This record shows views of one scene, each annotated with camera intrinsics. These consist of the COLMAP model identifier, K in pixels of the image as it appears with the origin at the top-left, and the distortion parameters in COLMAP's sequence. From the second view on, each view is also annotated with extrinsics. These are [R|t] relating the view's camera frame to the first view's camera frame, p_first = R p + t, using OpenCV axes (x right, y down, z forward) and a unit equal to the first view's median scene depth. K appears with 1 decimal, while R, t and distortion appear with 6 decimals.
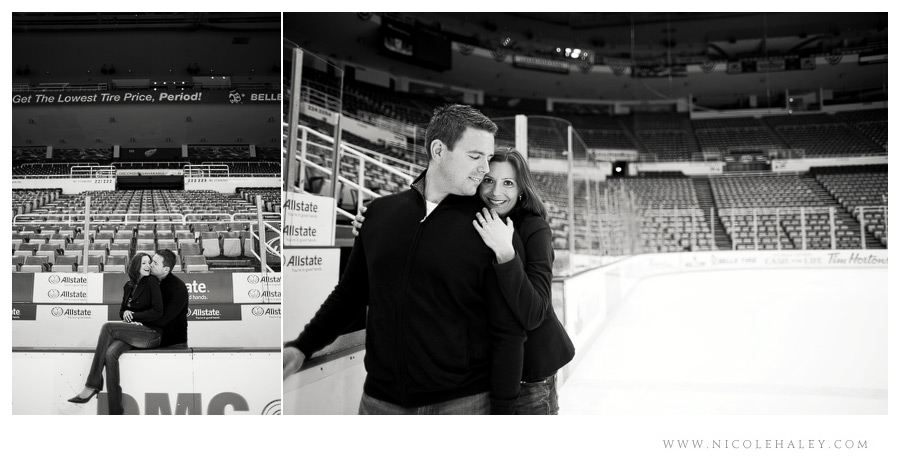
lens RADIAL K [[271.6, 0, 453.8], [0, 271.6, 241.8], [0, 0, 1]] dist [-0.018696, 0.000022]
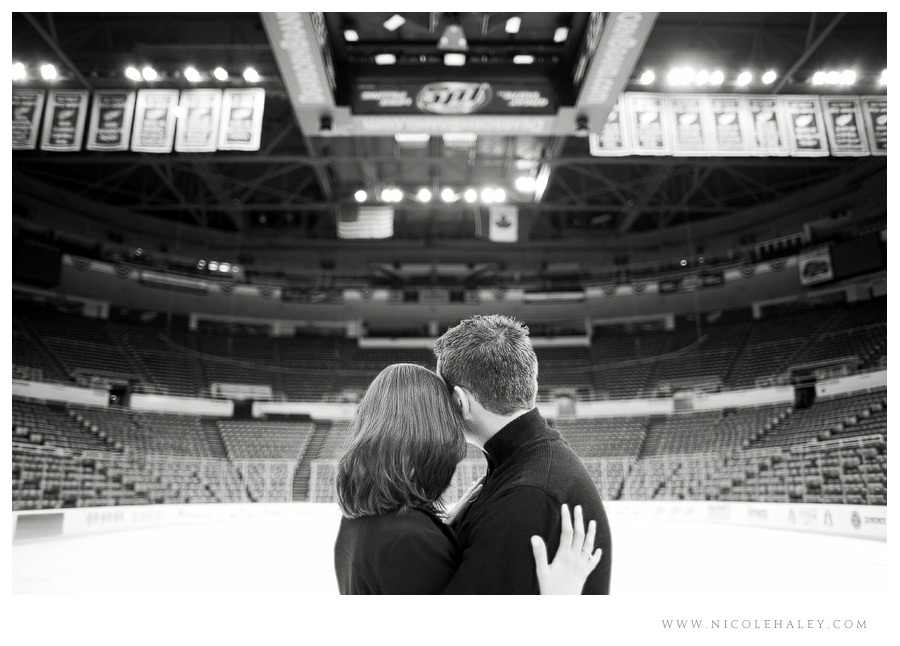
lens RADIAL K [[826.9, 0, 490.0], [0, 826.9, 300.7], [0, 0, 1]] dist [-0.070348, 0.146091]
pose [[0.984702, 0.053461, 0.165843, 0.903344], [-0.015391, 0.974736, -0.222830, -0.024674], [-0.173566, 0.216869, 0.960647, -1.735009]]
